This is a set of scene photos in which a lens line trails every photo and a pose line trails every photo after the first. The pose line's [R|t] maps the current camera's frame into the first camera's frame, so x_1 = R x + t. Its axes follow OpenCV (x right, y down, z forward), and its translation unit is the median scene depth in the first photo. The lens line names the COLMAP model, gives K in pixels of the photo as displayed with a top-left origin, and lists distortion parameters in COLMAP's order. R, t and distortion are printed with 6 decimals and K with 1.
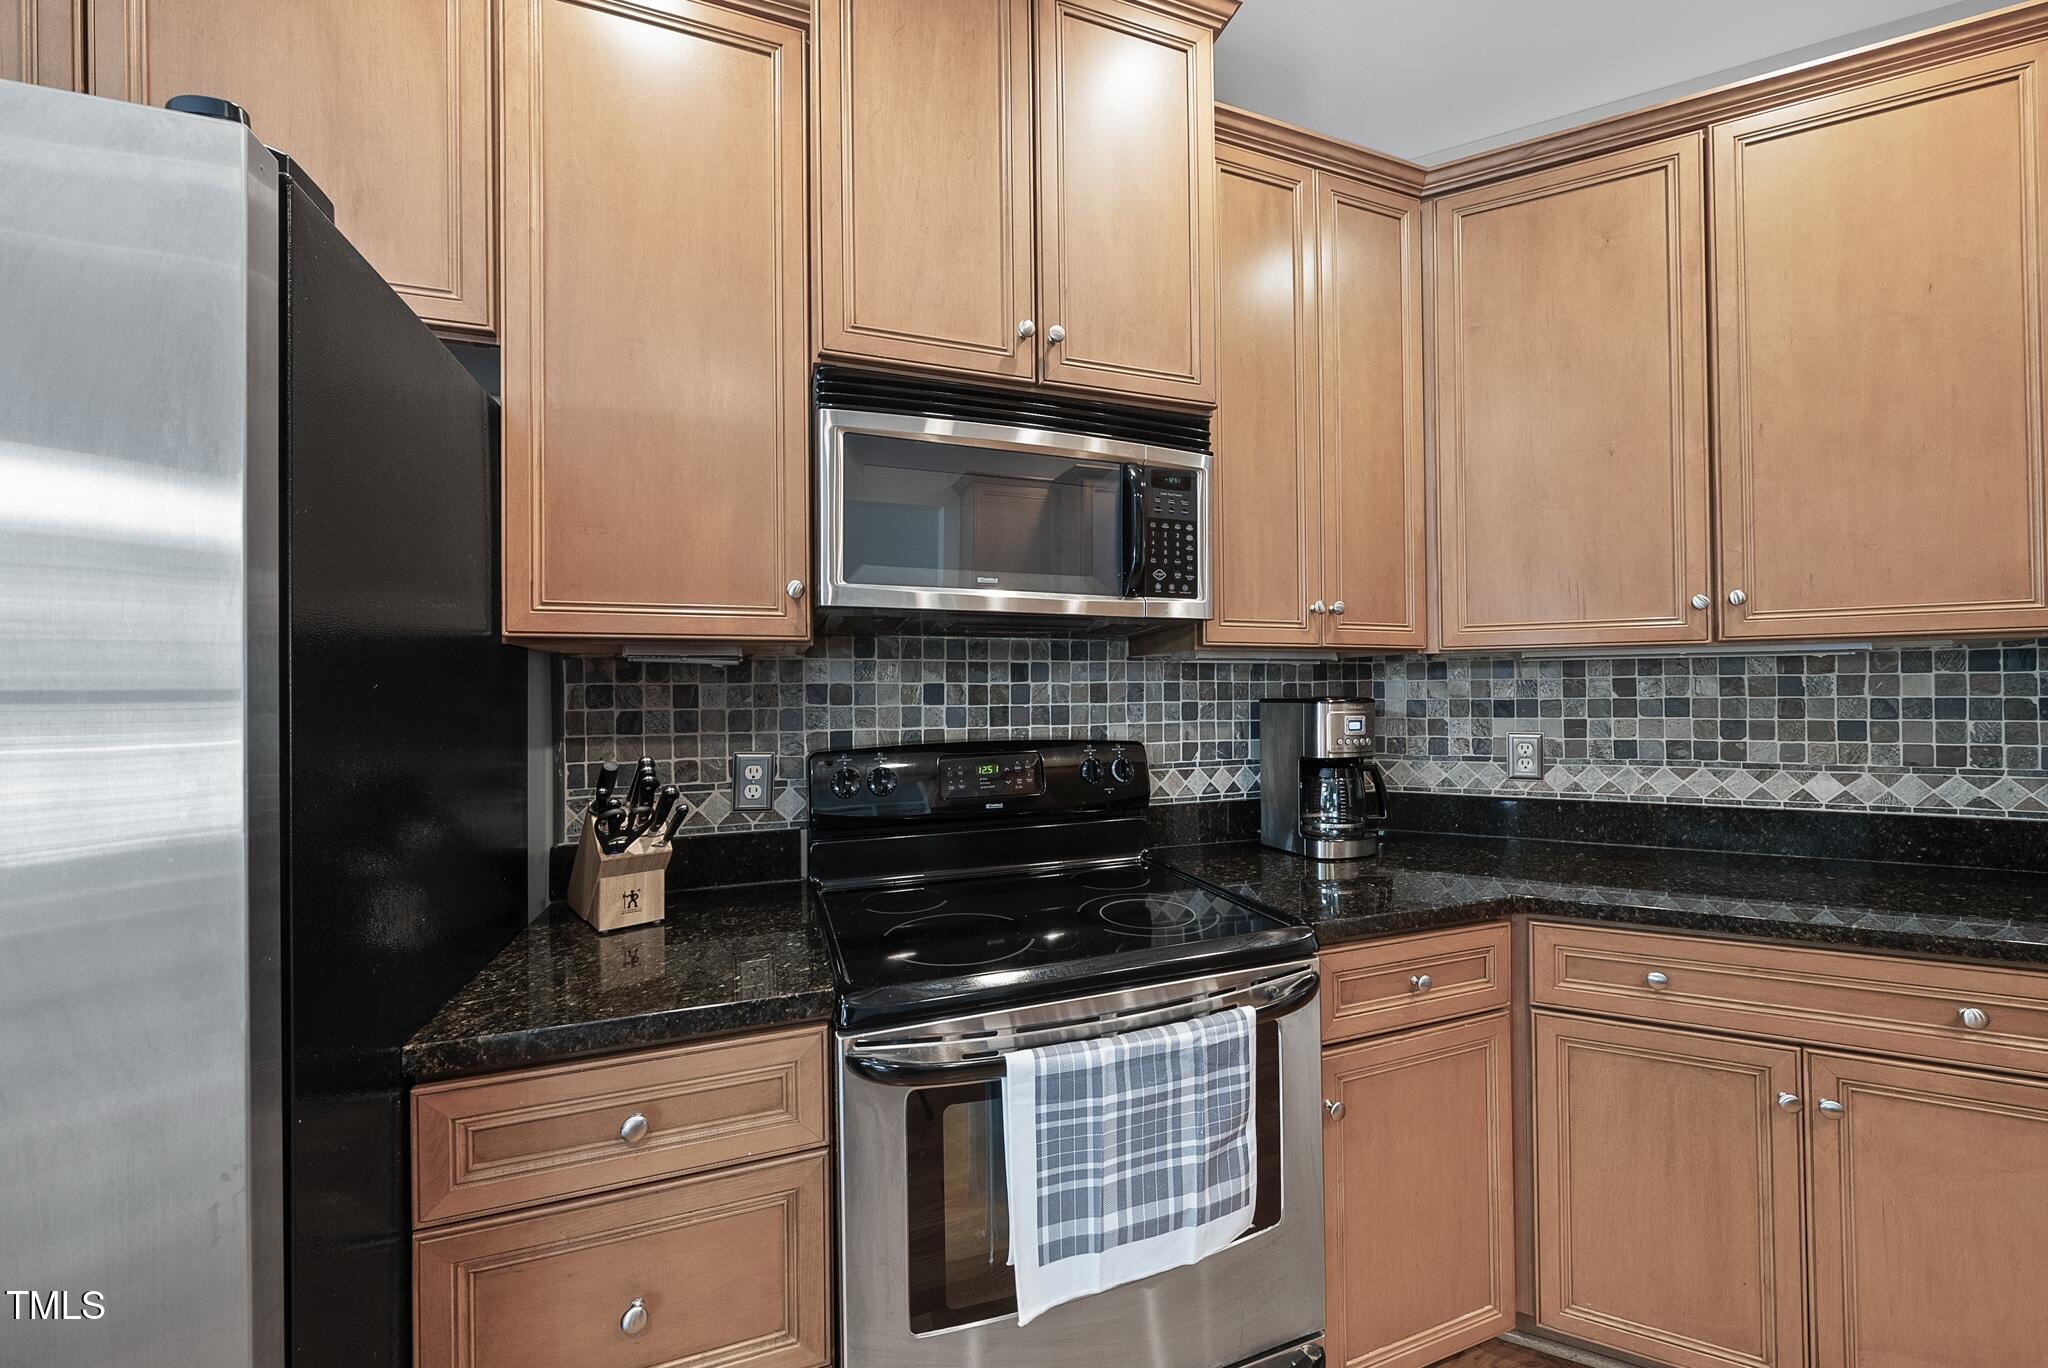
lens RADIAL K [[756.7, 0, 1027.4], [0, 756.7, 685.4], [0, 0, 1]] dist [-0.002564, 0.000553]
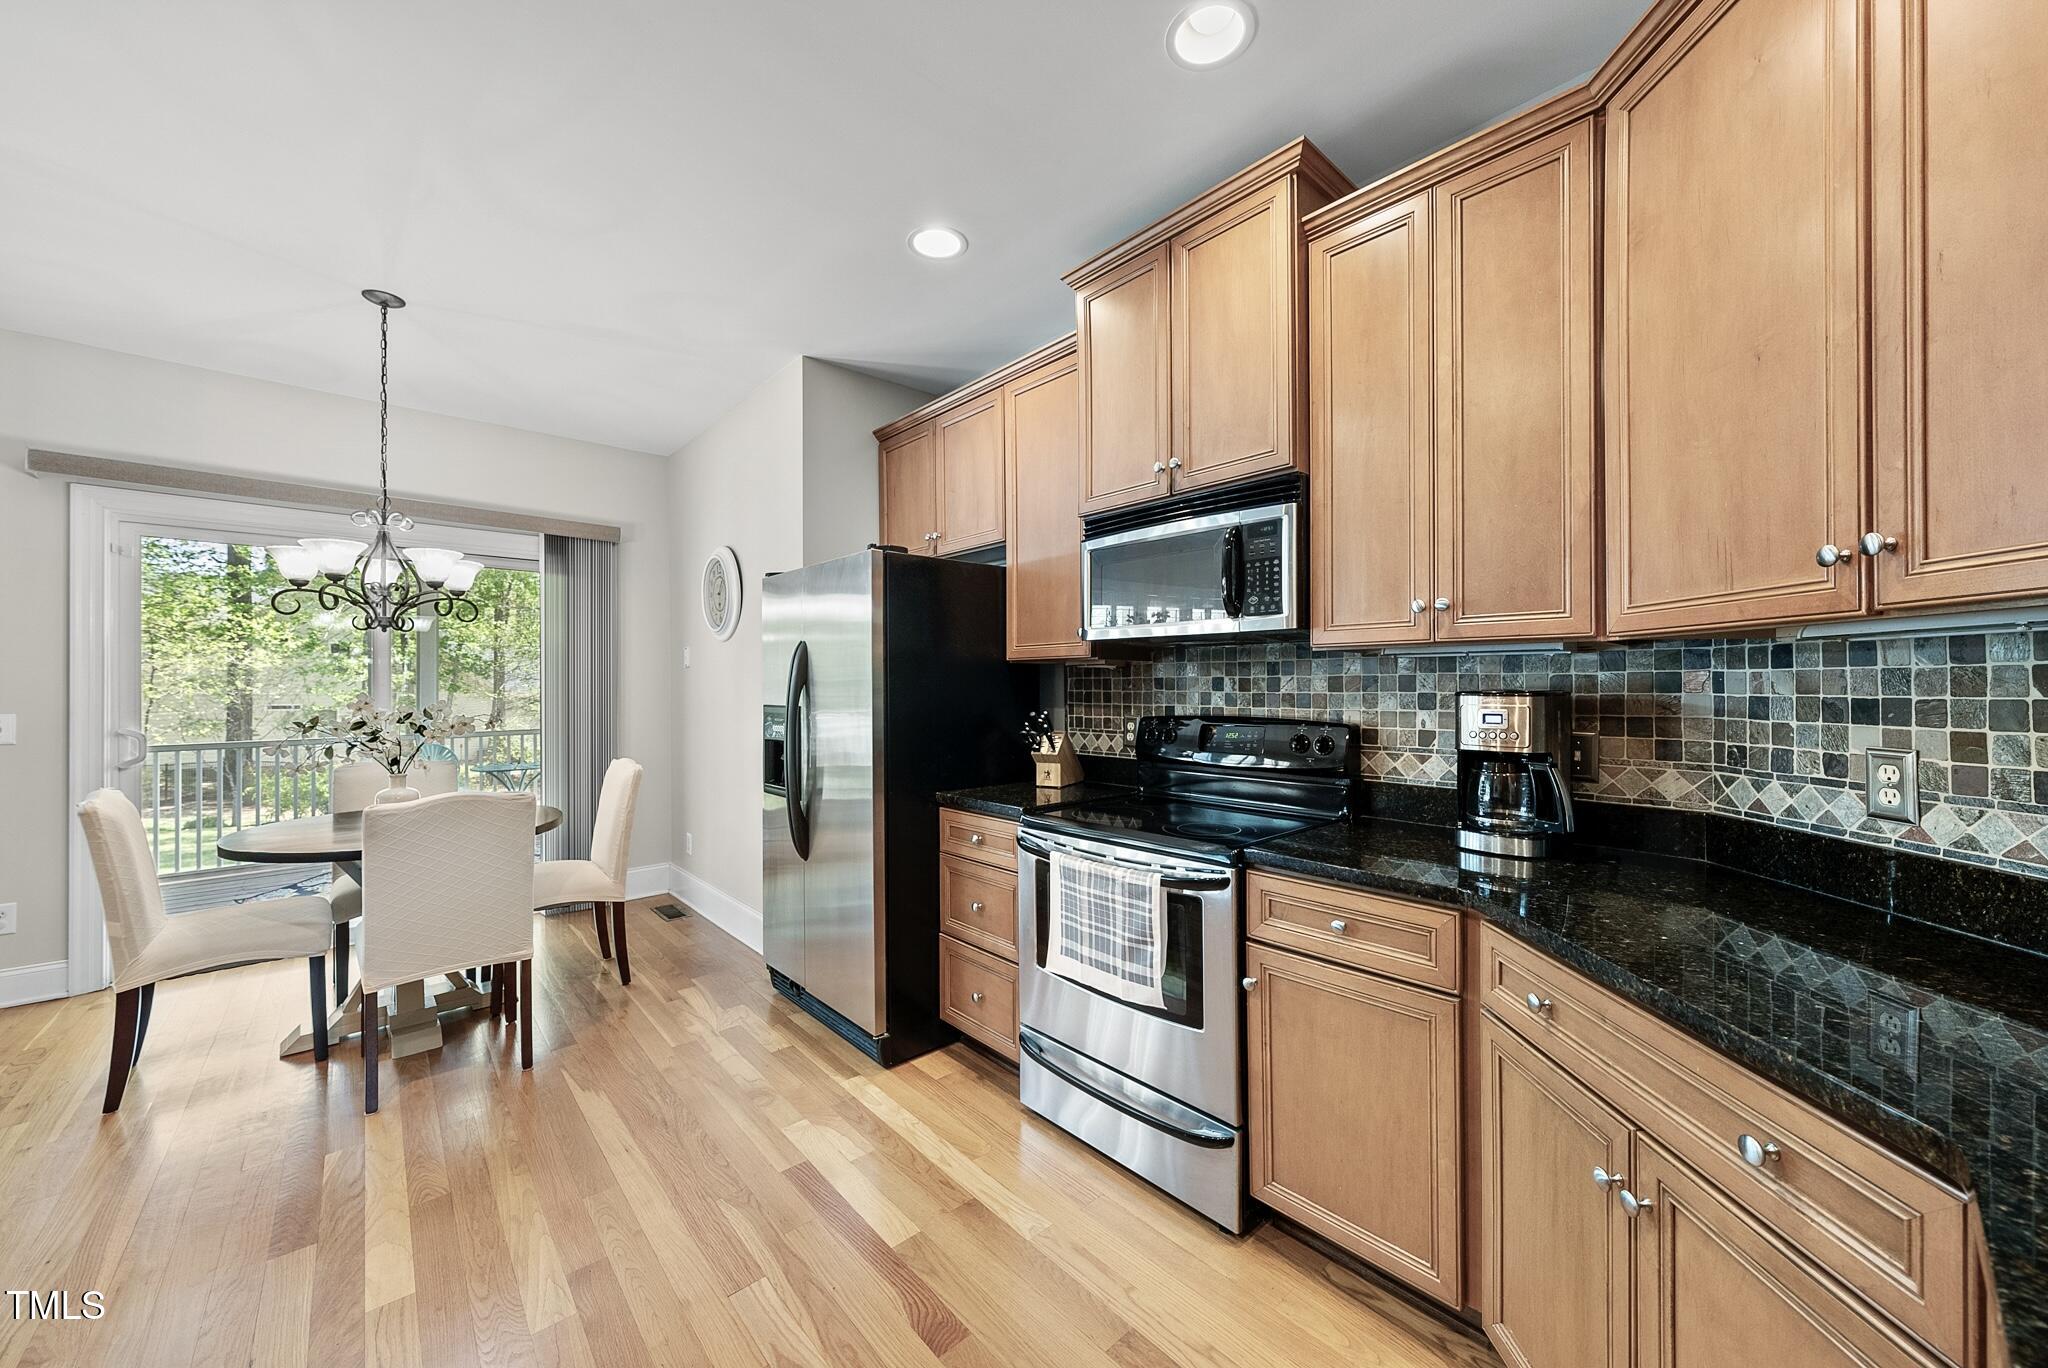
lens RADIAL K [[747.9, 0, 1025.6], [0, 747.9, 685.0], [0, 0, 1]] dist [-0.000504, -0.000082]
pose [[0.378607, 0.007830, -0.925525, 1.178301], [0.008088, 0.999898, 0.011768, -0.007893], [0.925522, -0.011941, 0.378505, 0.075889]]
